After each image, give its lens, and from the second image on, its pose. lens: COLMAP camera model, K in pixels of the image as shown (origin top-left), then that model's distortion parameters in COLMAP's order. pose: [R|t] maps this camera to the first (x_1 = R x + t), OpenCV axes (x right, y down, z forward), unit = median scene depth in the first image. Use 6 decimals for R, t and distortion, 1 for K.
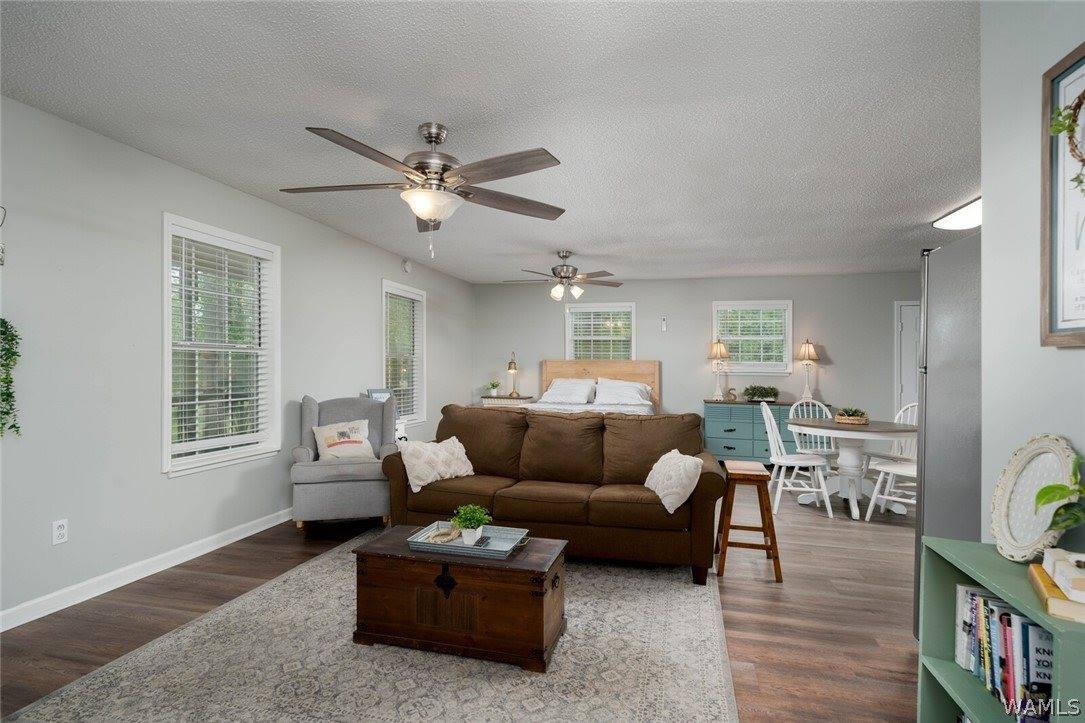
lens RADIAL K [[514.9, 0, 568.4], [0, 514.9, 354.9], [0, 0, 1]] dist [-0.000012, 0.001437]
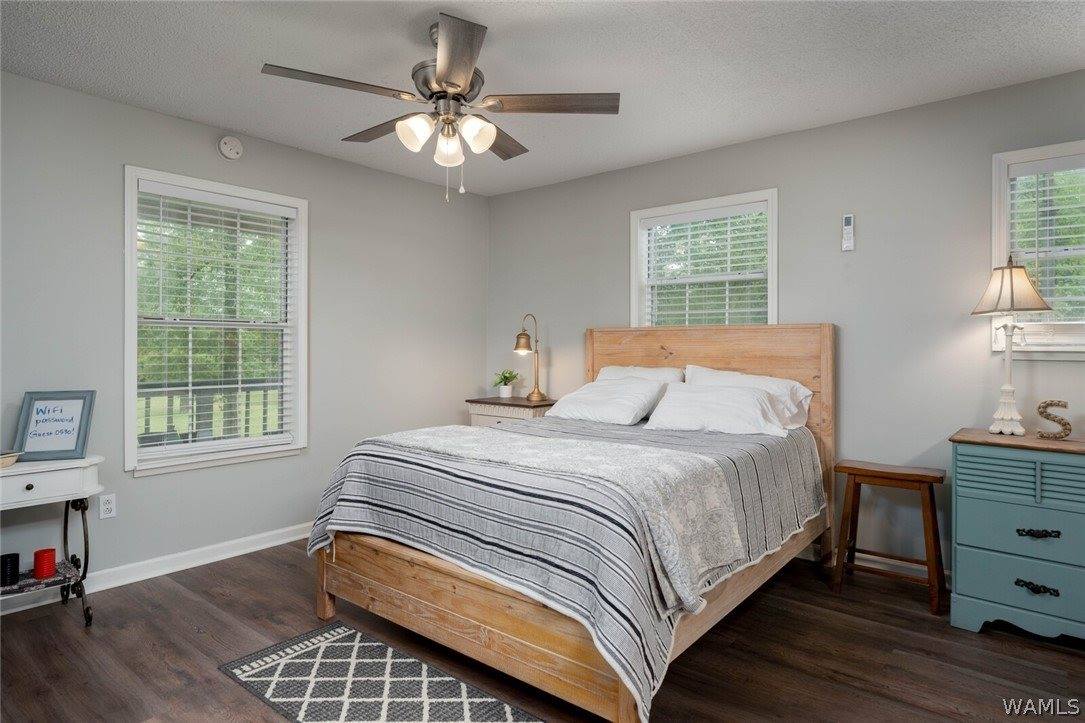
lens RADIAL K [[595.1, 0, 557.5], [0, 595.1, 348.1], [0, 0, 1]] dist [-0.002880, 0.000878]
pose [[0.898915, -0.001600, -0.438120, 0.183384], [0.008851, 0.999856, 0.014507, 0.020788], [0.438033, -0.016918, 0.898800, 0.479031]]
